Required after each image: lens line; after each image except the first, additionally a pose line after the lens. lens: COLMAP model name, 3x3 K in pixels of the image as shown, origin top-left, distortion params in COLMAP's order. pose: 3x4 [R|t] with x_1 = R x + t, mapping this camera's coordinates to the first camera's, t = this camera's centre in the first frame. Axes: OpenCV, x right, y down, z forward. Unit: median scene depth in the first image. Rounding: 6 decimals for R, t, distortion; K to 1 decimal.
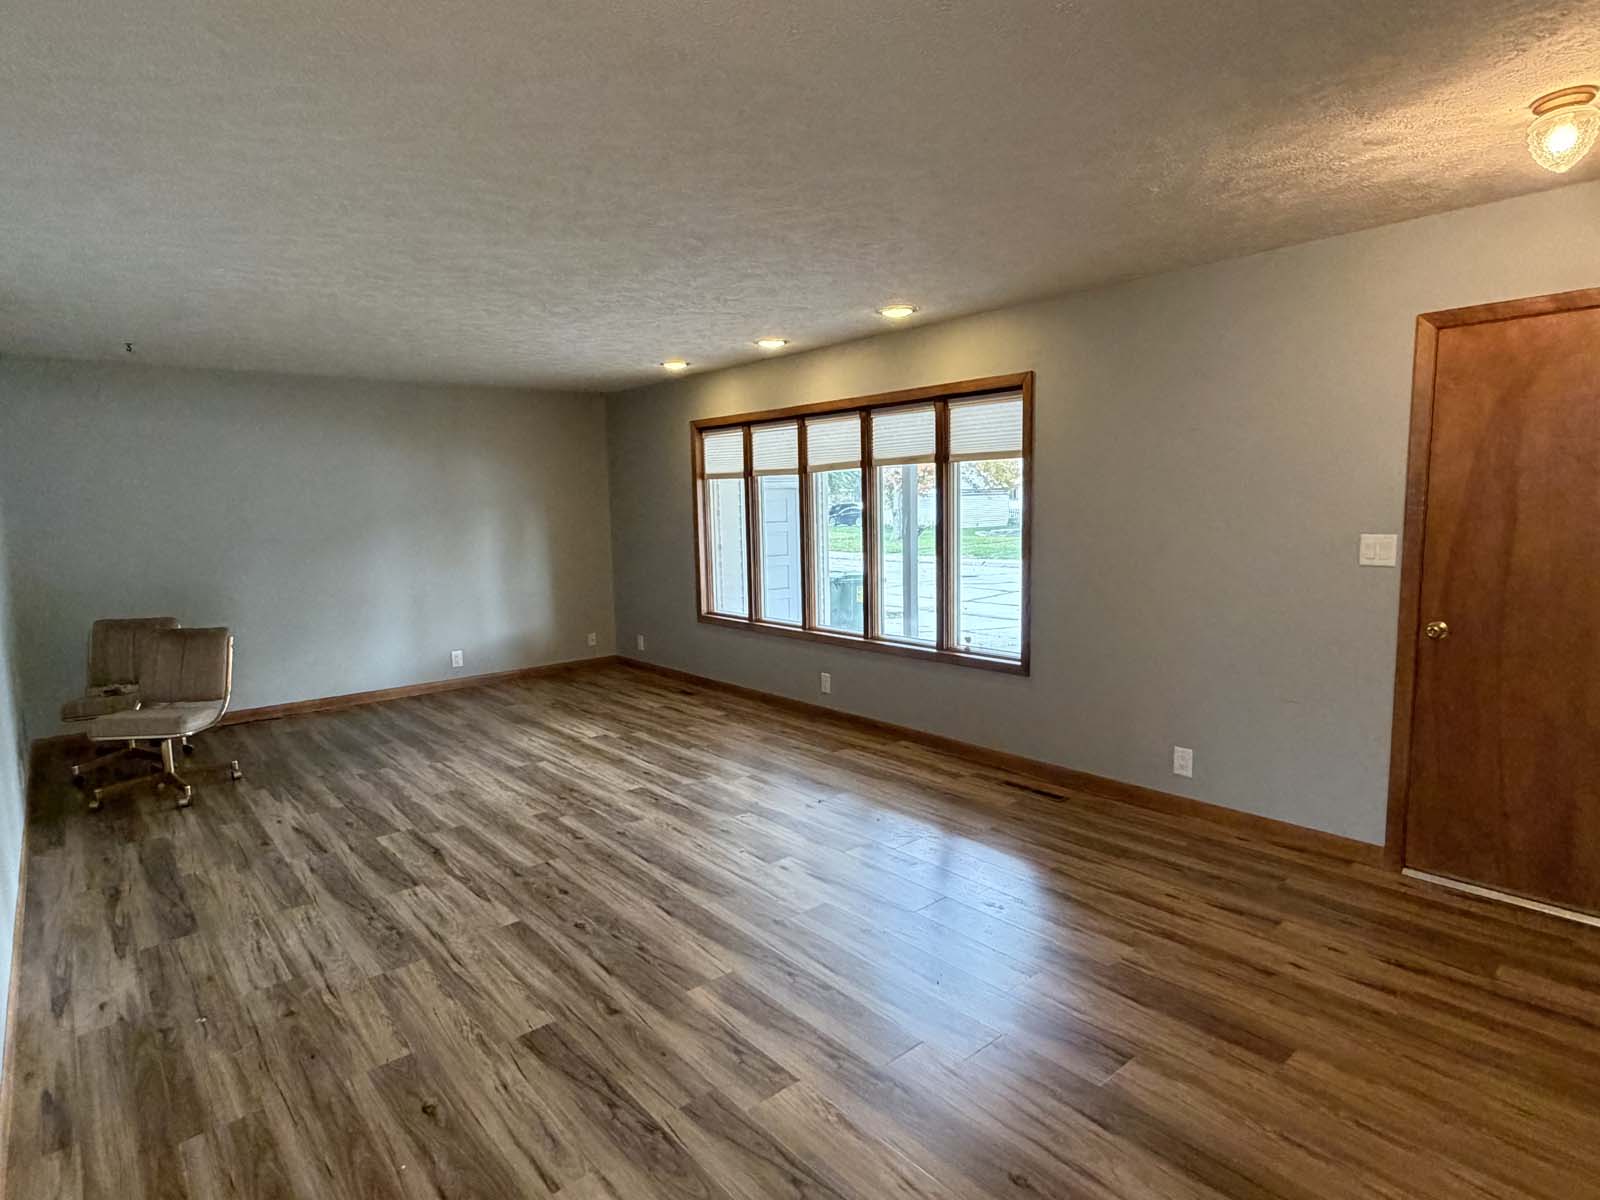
lens RADIAL K [[870.9, 0, 796.0], [0, 870.9, 598.9], [0, 0, 1]] dist [0.001226, -0.000757]
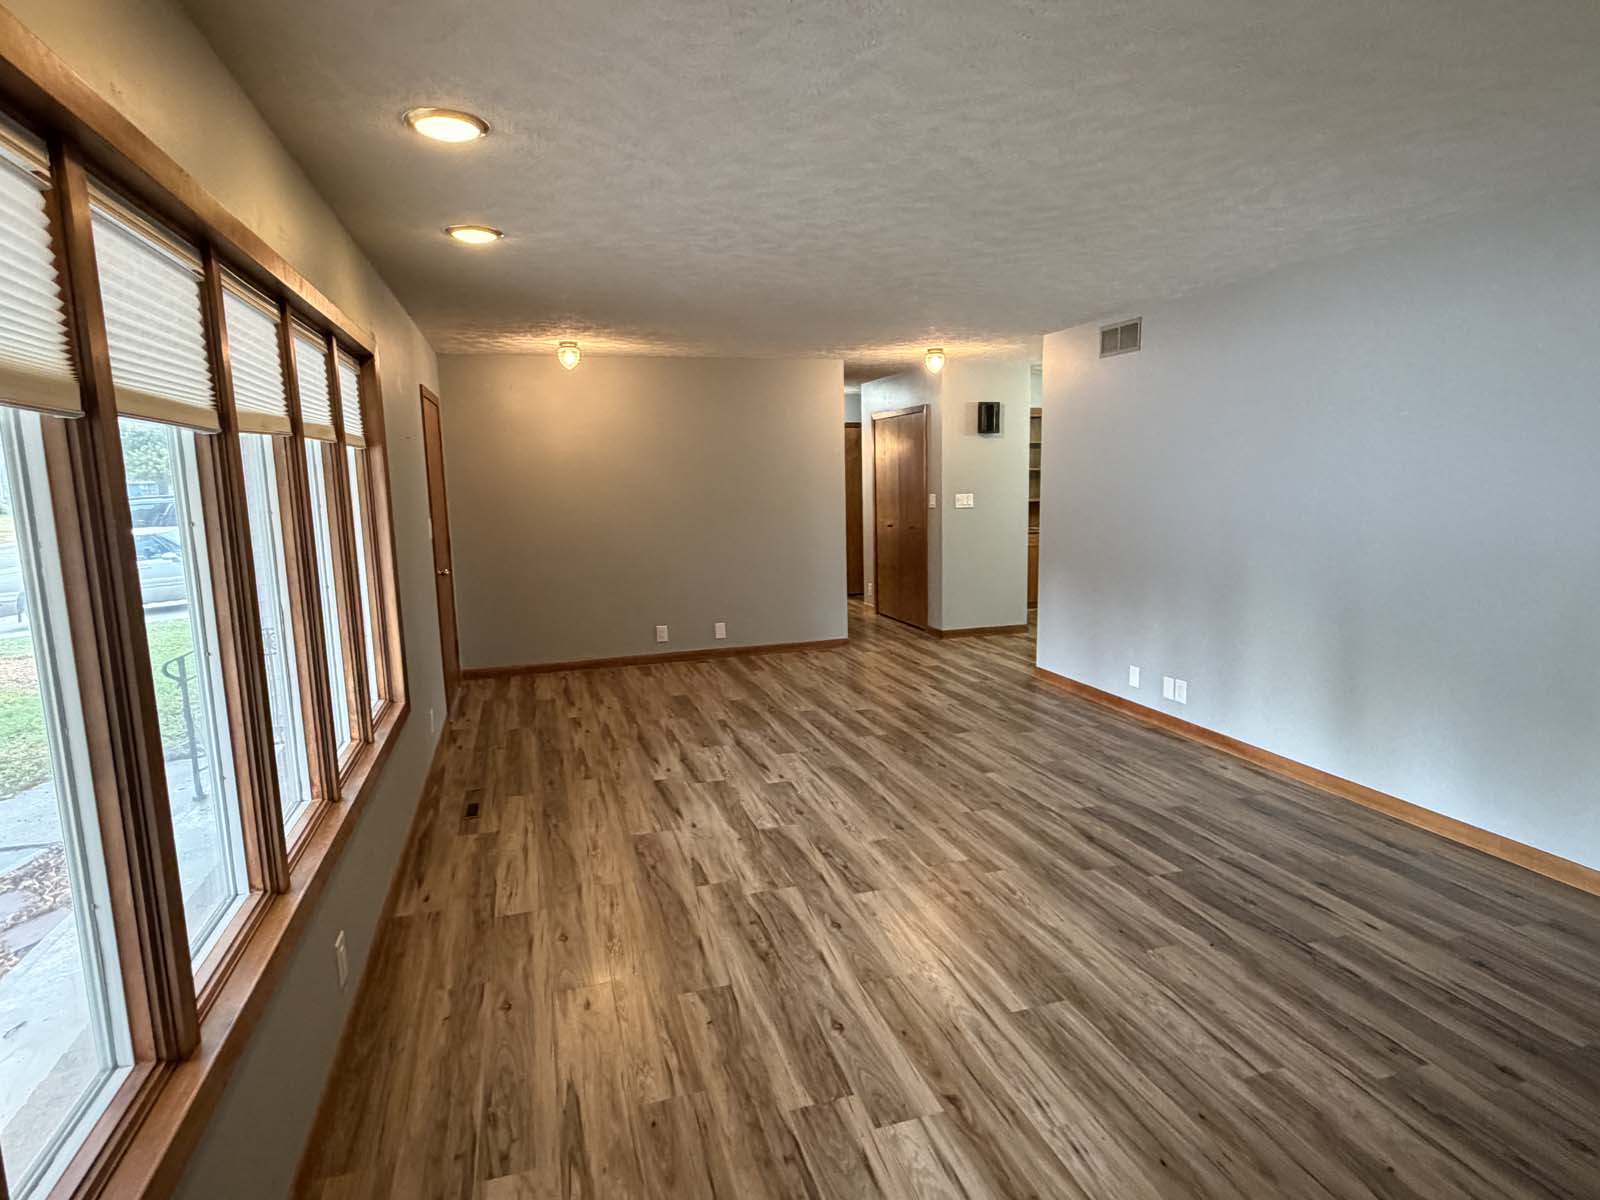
lens RADIAL K [[870.9, 0, 796.0], [0, 870.9, 598.9], [0, 0, 1]] dist [0.001226, -0.000757]
pose [[-0.918372, -0.013552, 0.395486, -0.445485], [0.089912, 0.966127, 0.241896, -0.203637], [-0.385369, 0.257709, -0.886046, 1.728625]]
